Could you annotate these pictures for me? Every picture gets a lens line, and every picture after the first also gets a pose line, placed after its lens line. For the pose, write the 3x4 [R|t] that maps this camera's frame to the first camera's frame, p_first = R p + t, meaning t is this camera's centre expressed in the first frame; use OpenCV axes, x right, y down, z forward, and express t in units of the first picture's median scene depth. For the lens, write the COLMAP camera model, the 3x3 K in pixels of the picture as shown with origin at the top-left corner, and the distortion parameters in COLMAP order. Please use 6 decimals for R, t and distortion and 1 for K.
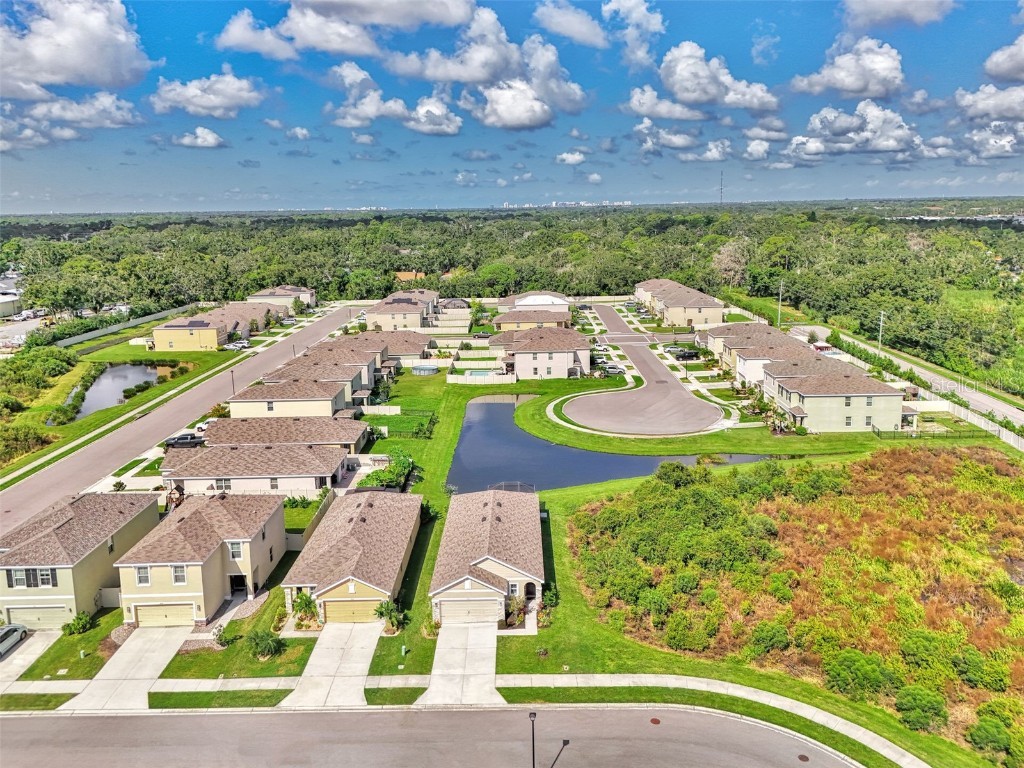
lens RADIAL K [[766.6, 0, 515.1], [0, 766.6, 380.8], [0, 0, 1]] dist [0.046449, -0.038073]
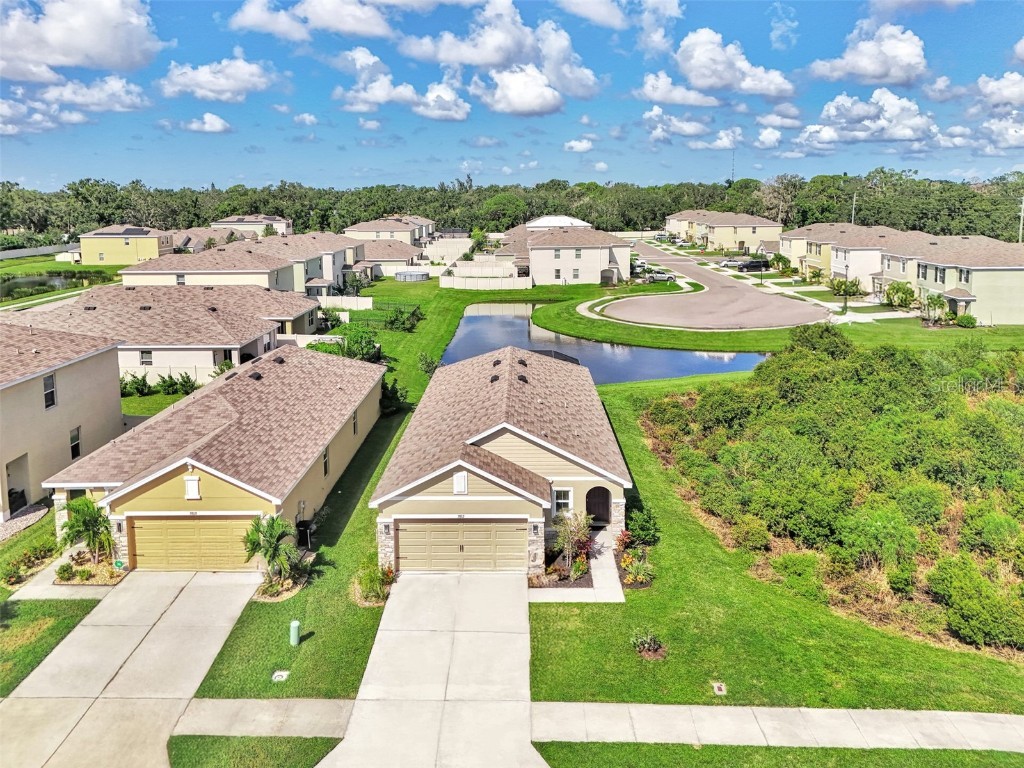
lens RADIAL K [[766.6, 0, 508.4], [0, 766.6, 387.3], [0, 0, 1]] dist [0.046449, -0.038073]
pose [[0.999816, 0.015447, -0.011366, -0.017307], [-0.015230, 0.999705, 0.018938, 0.117381], [0.011655, -0.018761, 0.999756, 0.332805]]
